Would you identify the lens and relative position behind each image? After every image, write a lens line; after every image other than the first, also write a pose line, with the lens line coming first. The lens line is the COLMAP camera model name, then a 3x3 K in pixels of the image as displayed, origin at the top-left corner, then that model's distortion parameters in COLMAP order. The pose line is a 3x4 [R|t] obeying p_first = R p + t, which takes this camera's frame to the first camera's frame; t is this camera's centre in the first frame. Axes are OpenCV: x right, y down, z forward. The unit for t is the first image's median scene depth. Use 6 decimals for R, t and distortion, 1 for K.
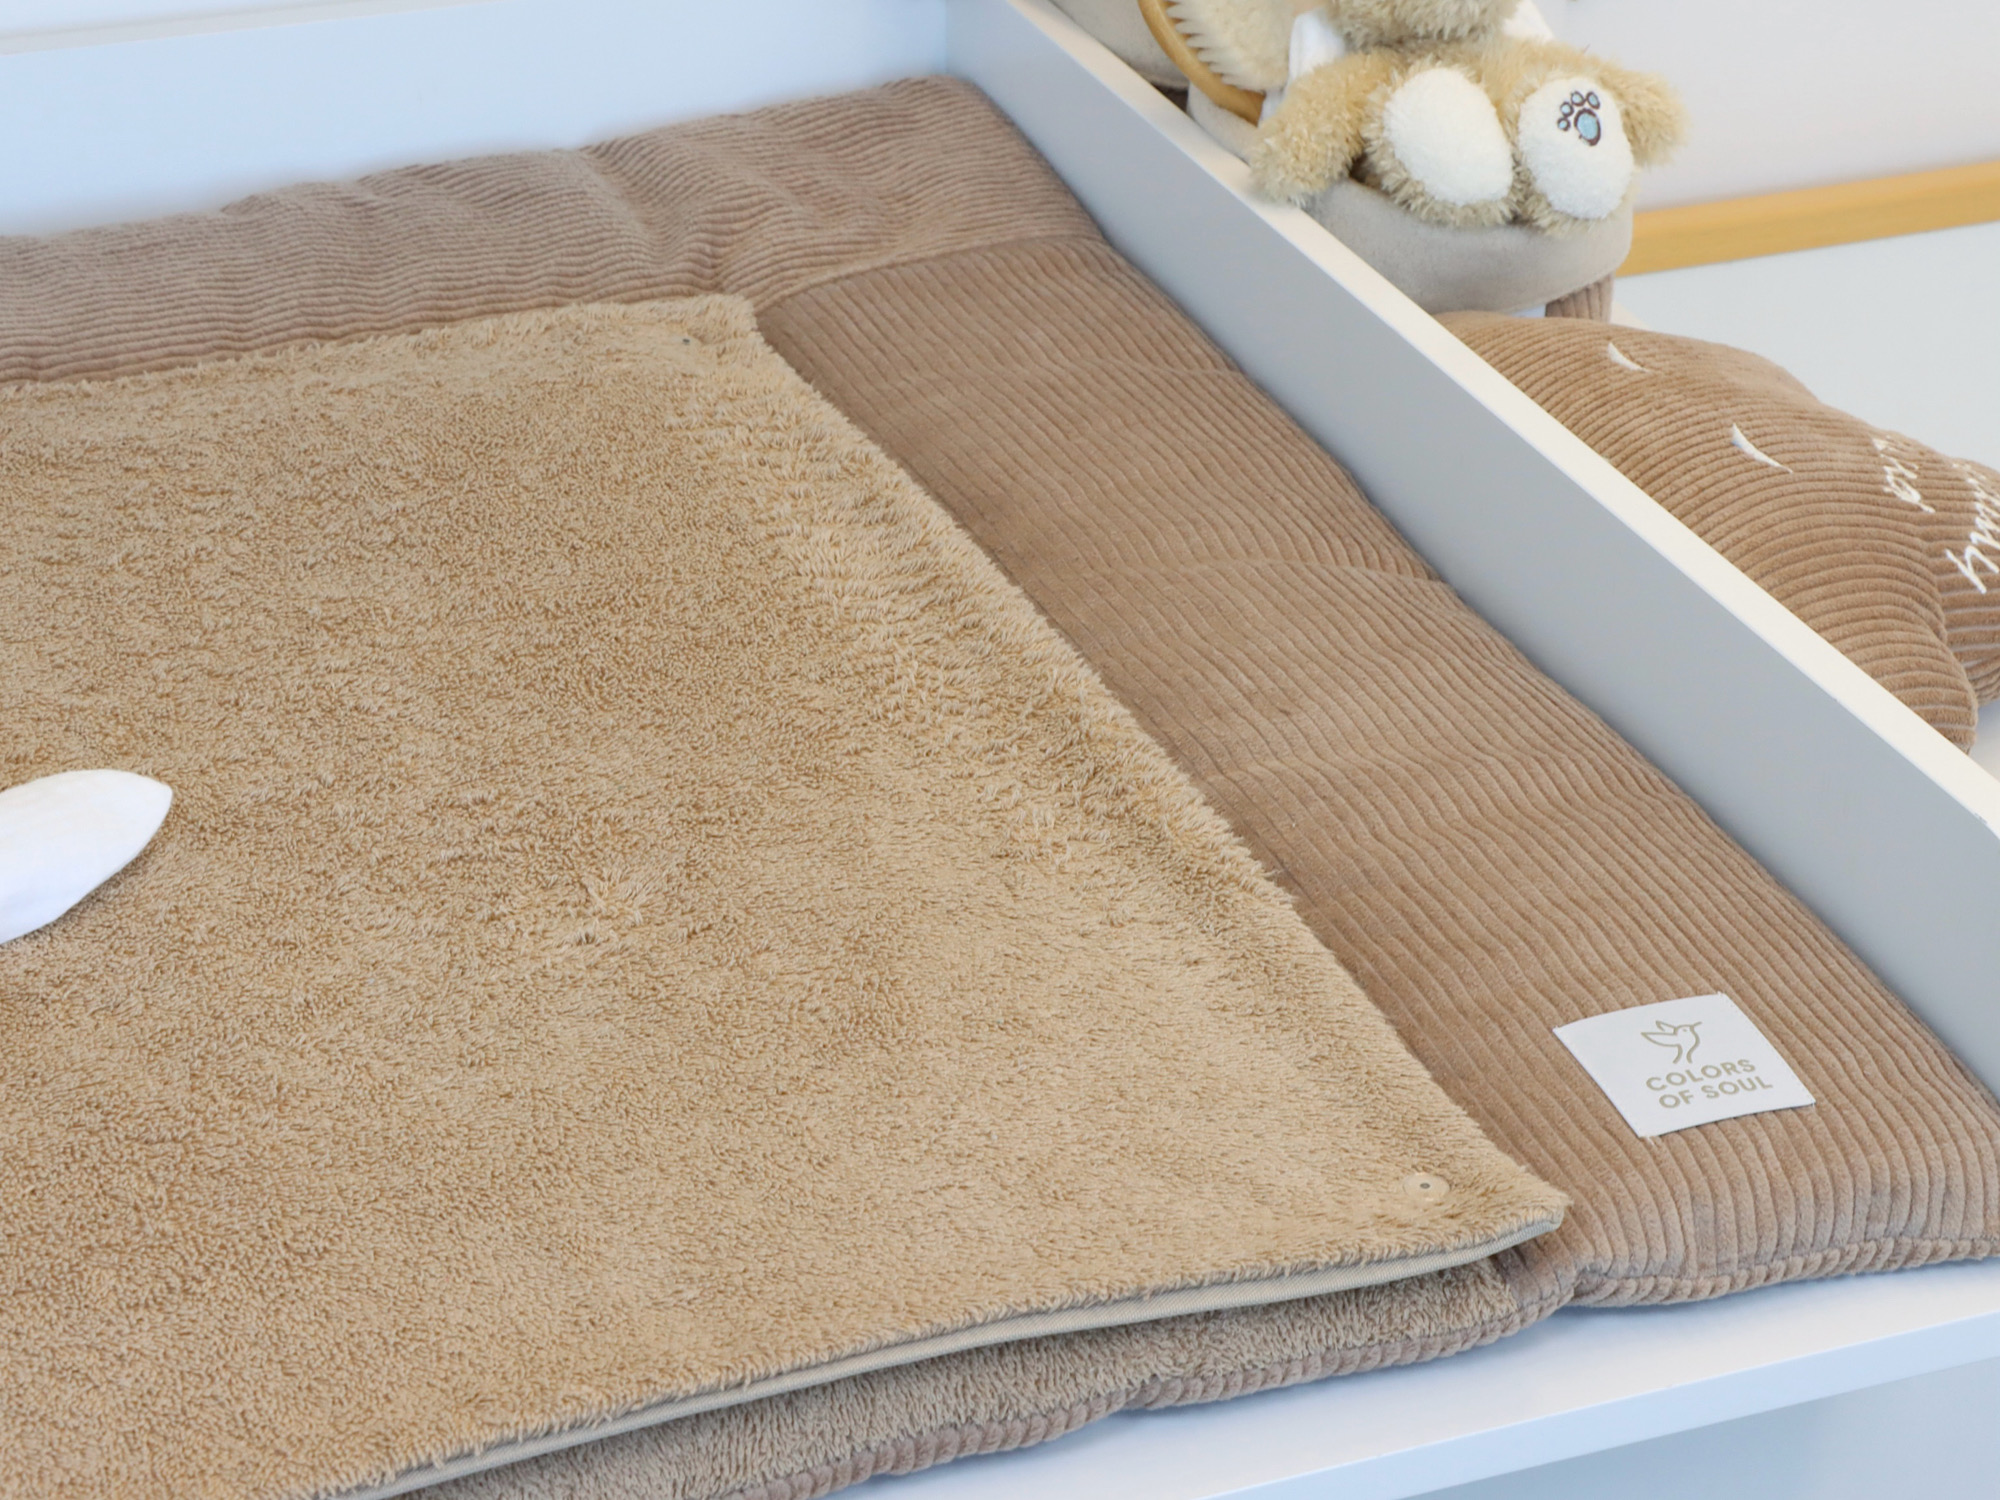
lens RADIAL K [[4664.7, 0, 994.2], [0, 4664.7, 743.6], [0, 0, 1]] dist [0.219323, 0.000000]
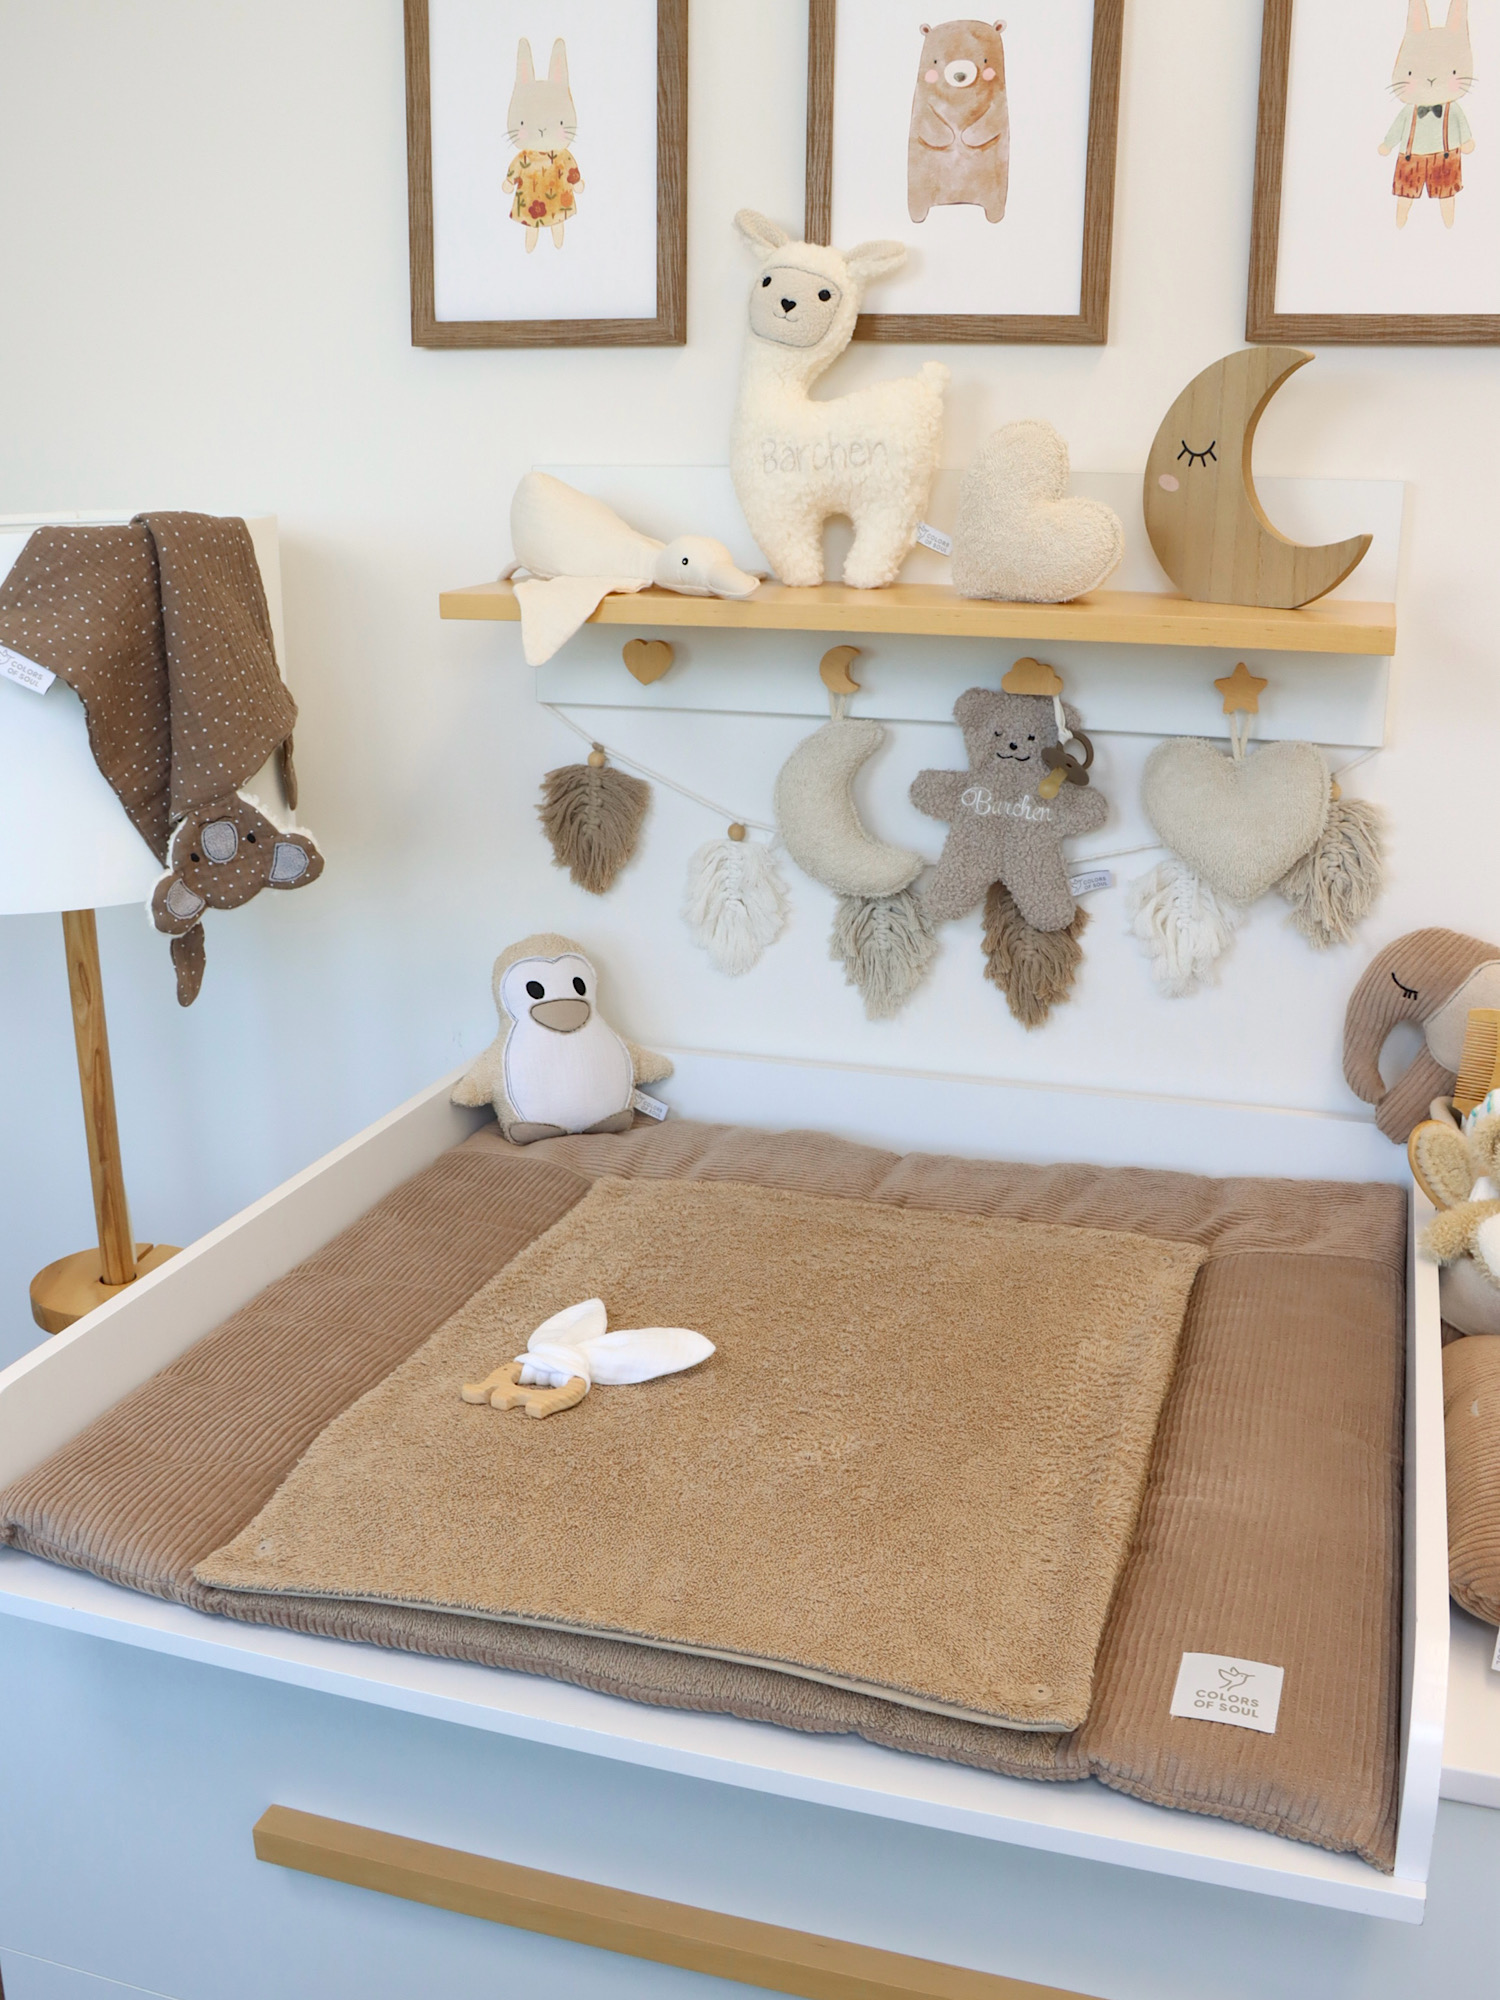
lens RADIAL K [[1975.9, 0, 738.0], [0, 1975.9, 1013.4], [0, 0, 1]] dist [-0.117186, 0.000000]
pose [[0.765201, 0.170124, -0.620907, 0.403881], [-0.302848, 0.946199, -0.113976, -0.038511], [0.568112, 0.275255, 0.775554, 0.197345]]
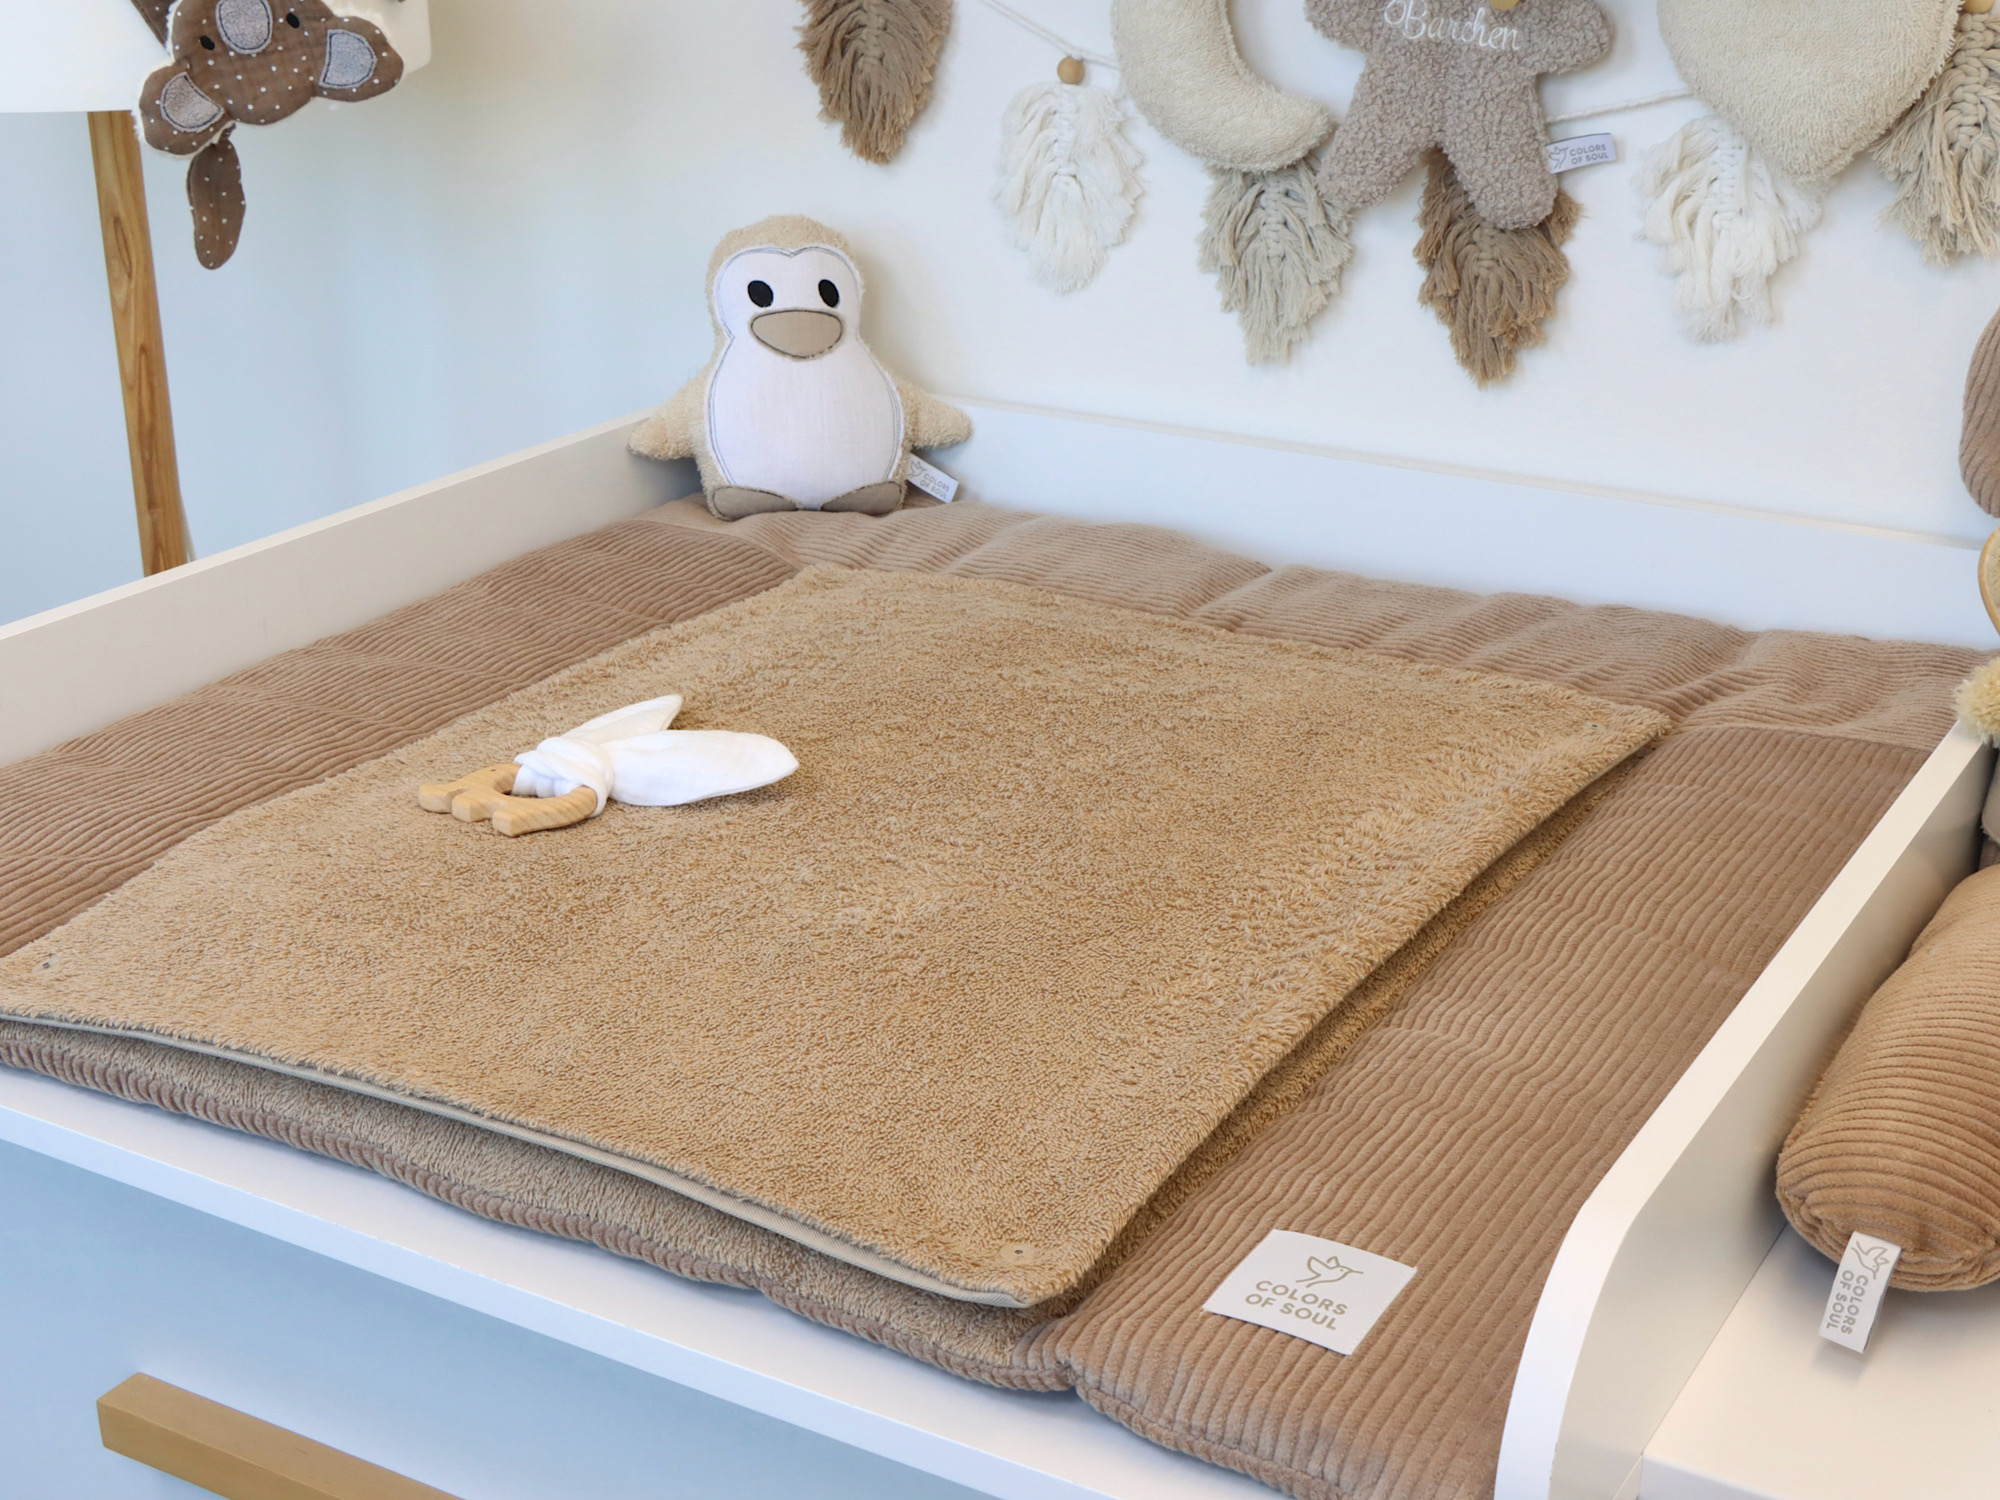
lens RADIAL K [[2795.3, 0, 993.5], [0, 2795.3, 754.0], [0, 0, 1]] dist [0.018257, 0.000000]
pose [[0.614043, 0.271313, -0.741175, 0.546157], [-0.376136, 0.926159, 0.027410, -0.042927], [0.693883, 0.261952, 0.670752, 0.407191]]
